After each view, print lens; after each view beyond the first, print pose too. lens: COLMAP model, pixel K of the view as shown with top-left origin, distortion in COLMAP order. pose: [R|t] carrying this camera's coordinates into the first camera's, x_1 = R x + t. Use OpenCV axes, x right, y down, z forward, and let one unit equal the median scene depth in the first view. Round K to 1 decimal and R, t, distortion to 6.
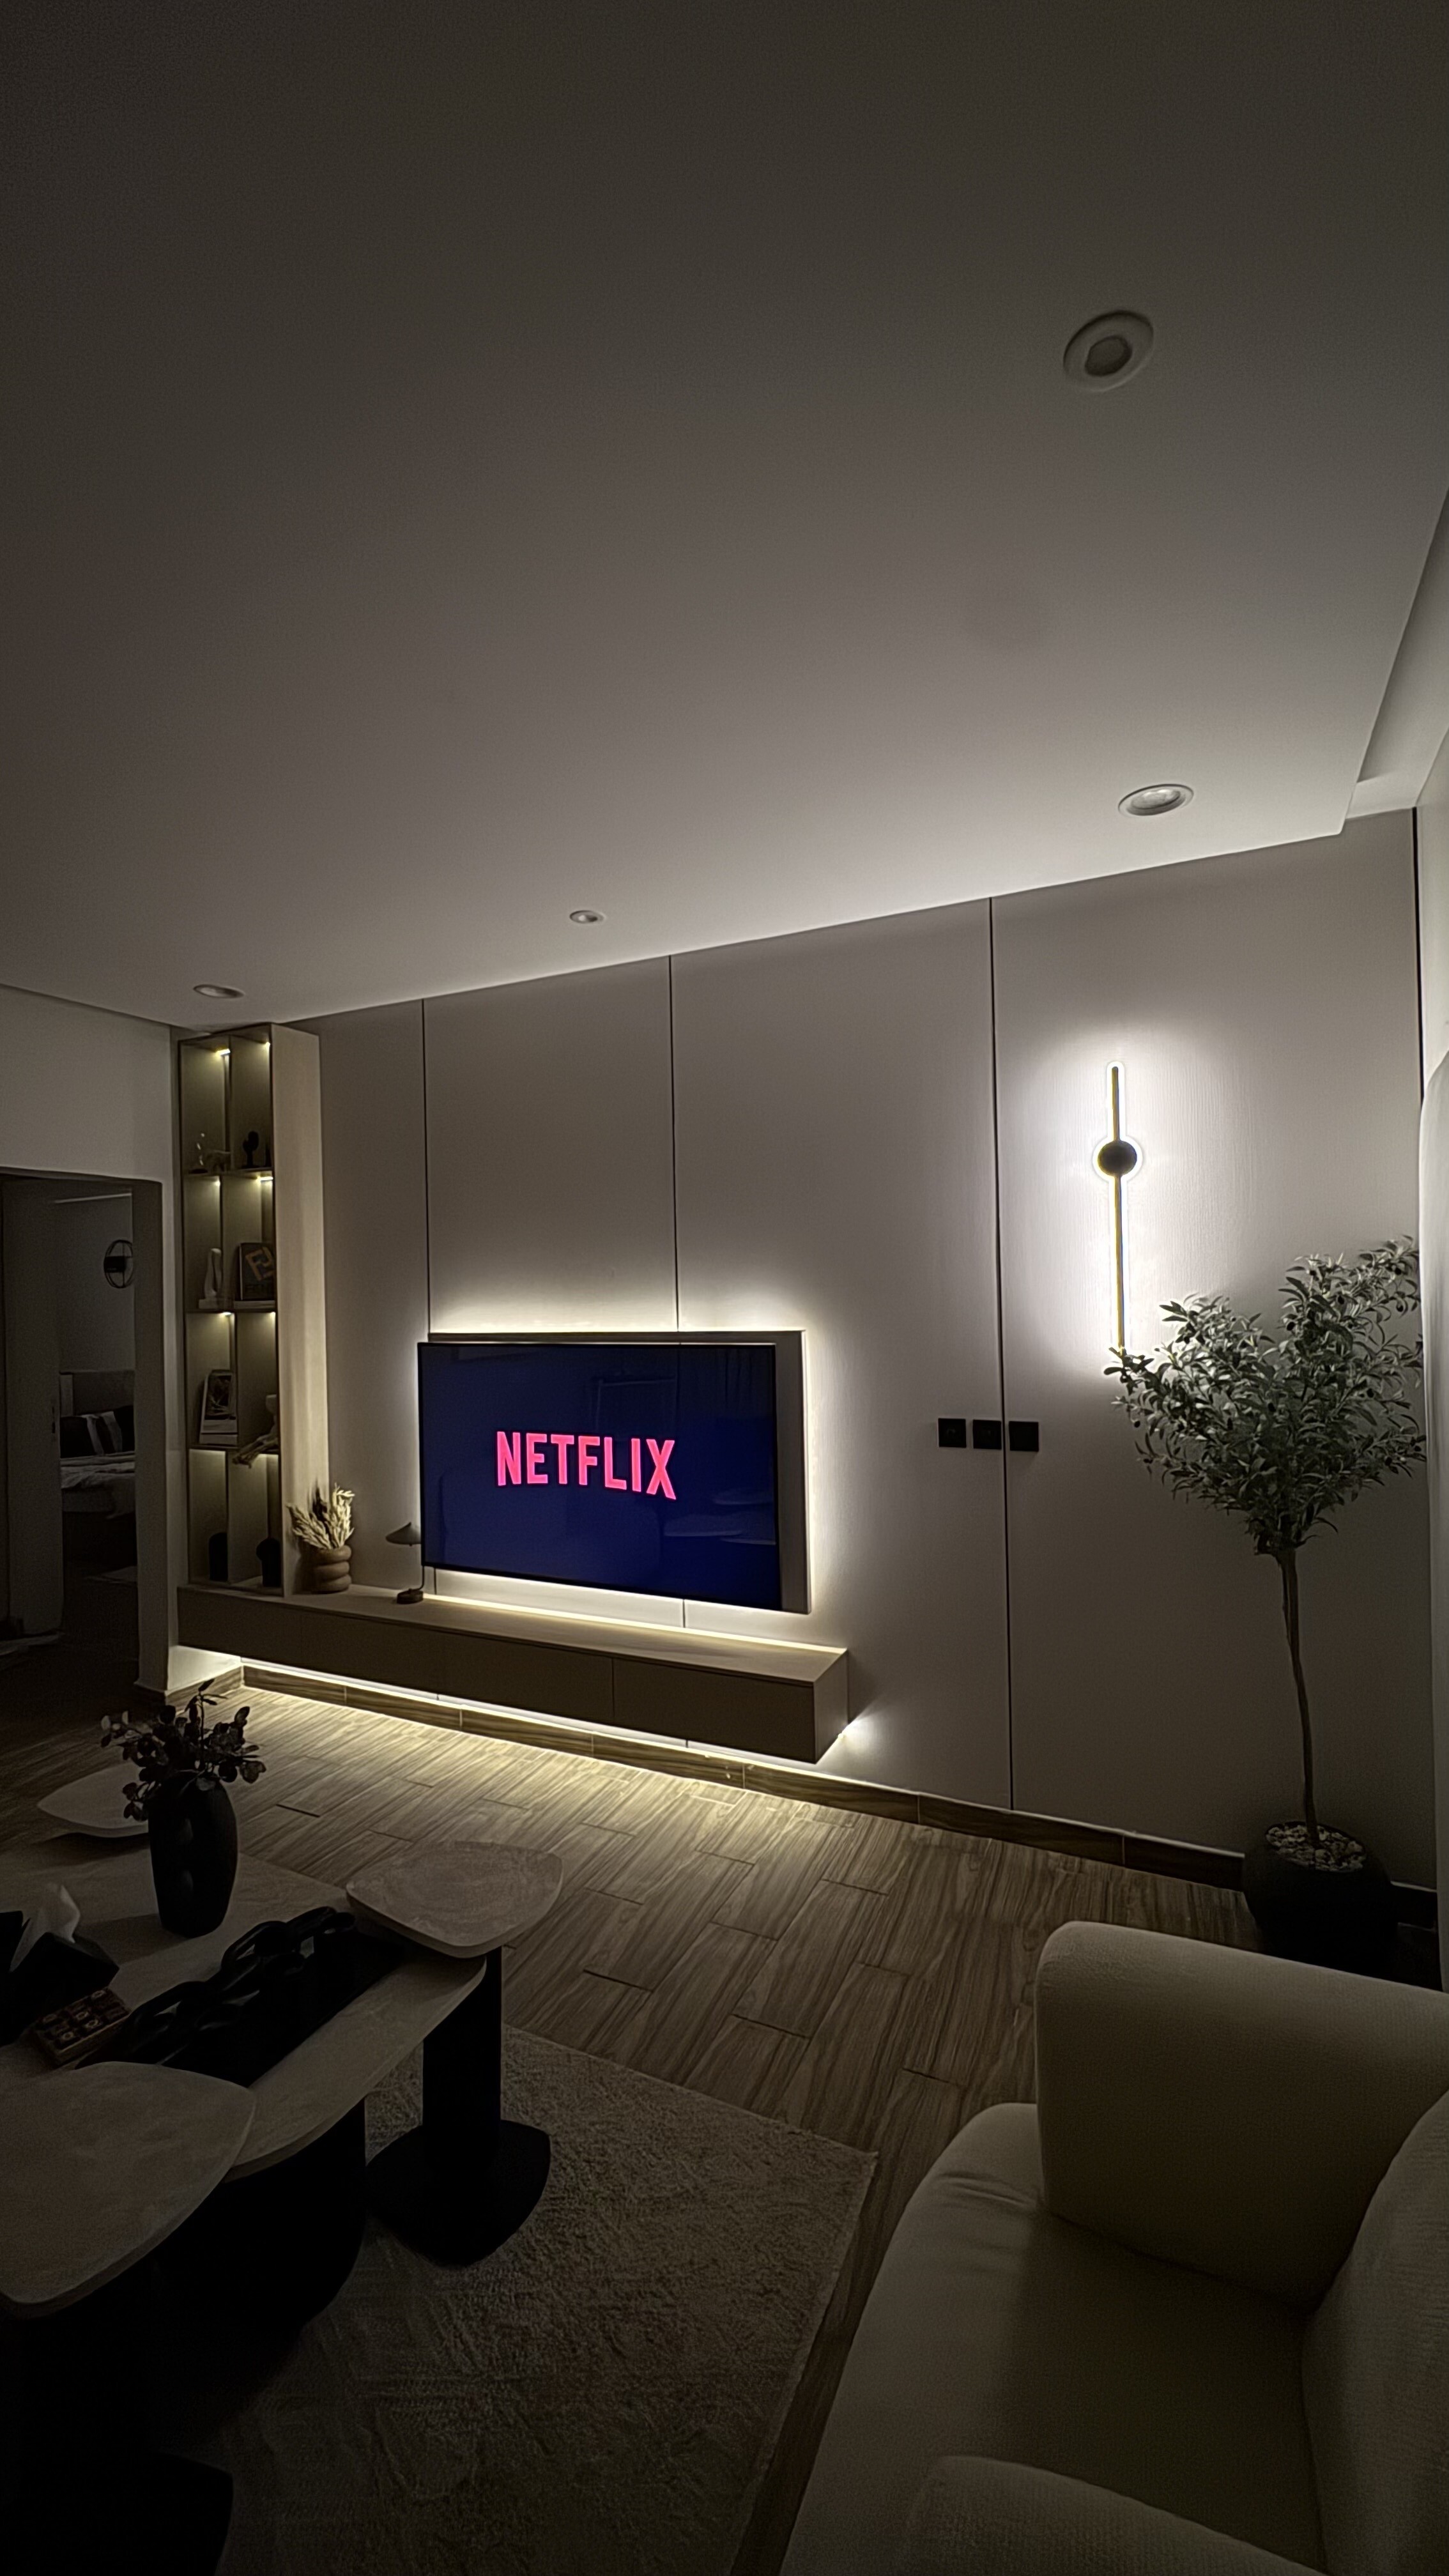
lens RADIAL K [[1030.6, 0, 724.5], [0, 1030.6, 1288.0], [0, 0, 1]] dist [-0.000454, 0.000006]
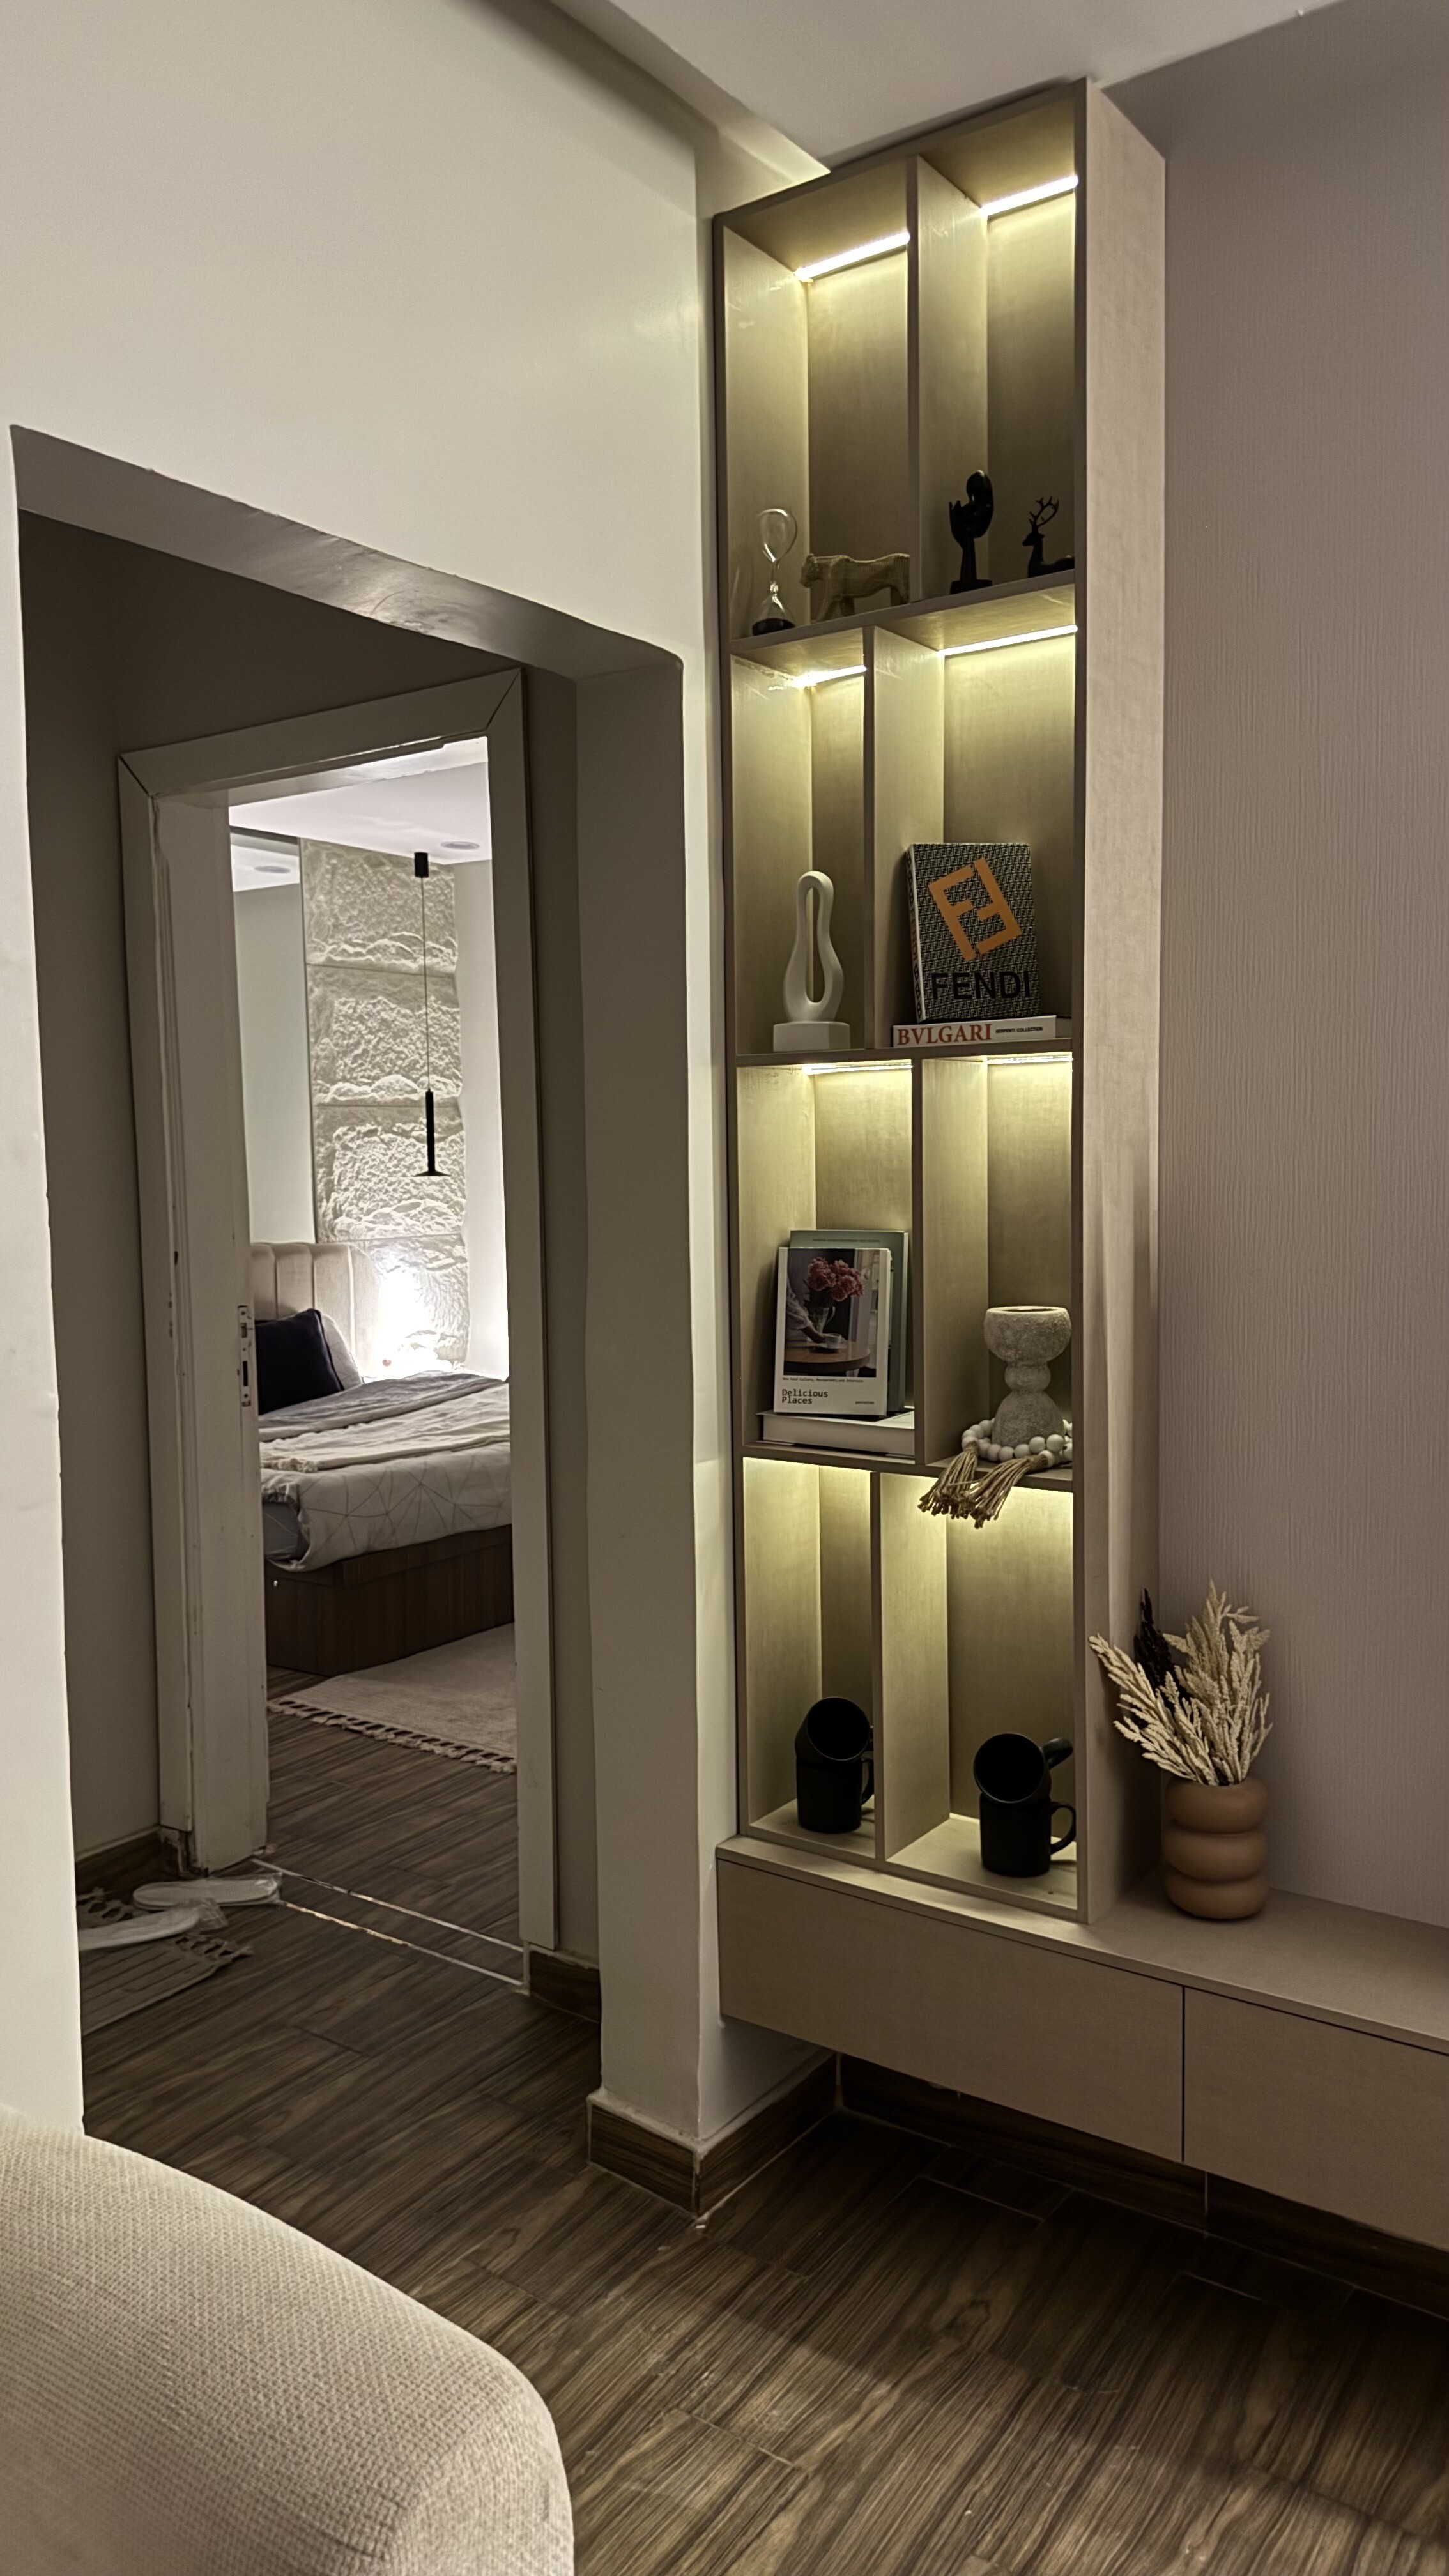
lens RADIAL K [[1797.3, 0, 725.9], [0, 1797.3, 1281.9], [0, 0, 1]] dist [0.084992, -0.116409]
pose [[0.986231, 0.017796, -0.164411, -0.292350], [-0.002476, 0.995670, 0.092923, 0.028154], [0.165353, -0.091236, 0.982005, 0.280732]]
